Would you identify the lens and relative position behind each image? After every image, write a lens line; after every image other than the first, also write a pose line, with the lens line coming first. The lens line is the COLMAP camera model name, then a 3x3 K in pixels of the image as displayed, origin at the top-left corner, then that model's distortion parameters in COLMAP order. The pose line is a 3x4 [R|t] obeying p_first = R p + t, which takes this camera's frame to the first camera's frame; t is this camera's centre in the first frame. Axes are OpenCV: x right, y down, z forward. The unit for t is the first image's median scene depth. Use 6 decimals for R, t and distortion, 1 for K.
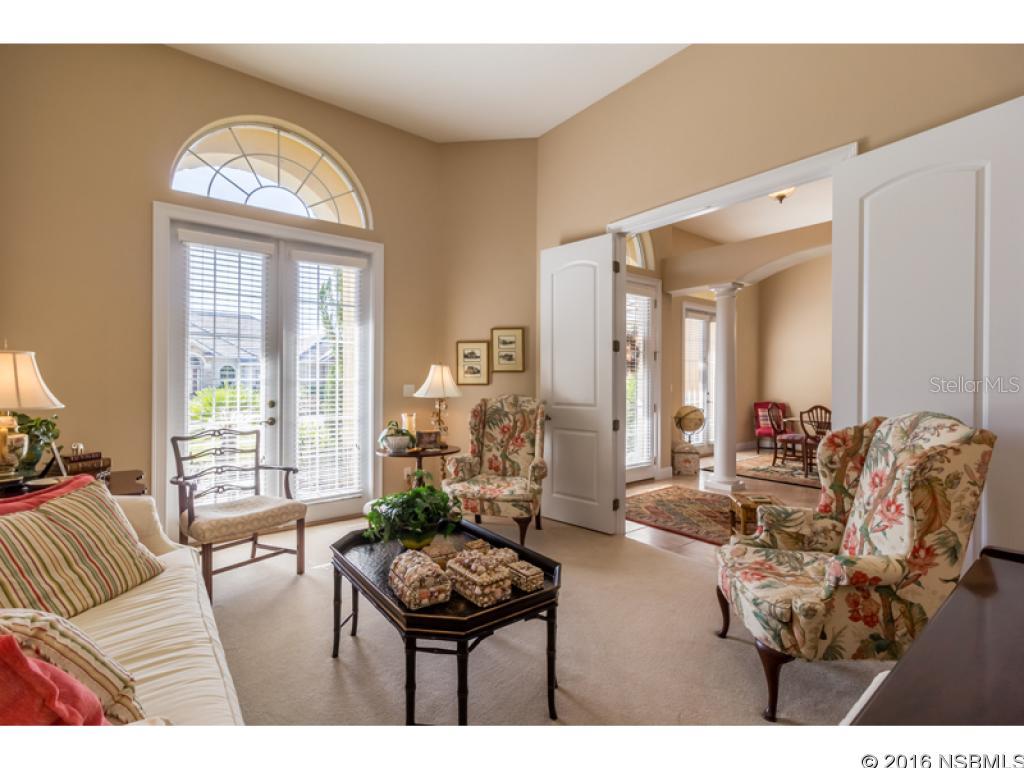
lens RADIAL K [[473.1, 0, 510.5], [0, 473.1, 379.7], [0, 0, 1]] dist [0.002853, 0.001241]
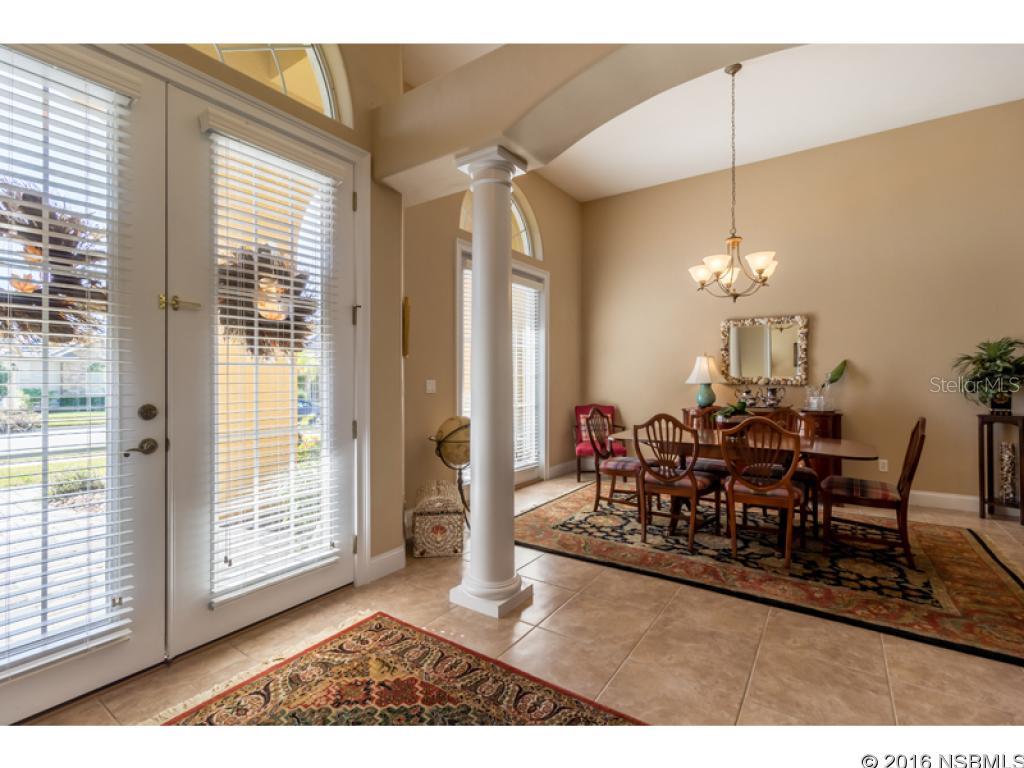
lens RADIAL K [[473.1, 0, 510.5], [0, 473.1, 379.7], [0, 0, 1]] dist [0.002853, 0.001241]
pose [[0.955262, -0.006991, 0.295679, 0.290602], [0.007467, 0.999972, -0.000479, 0.012577], [-0.295667, 0.002666, 0.955287, 0.481130]]
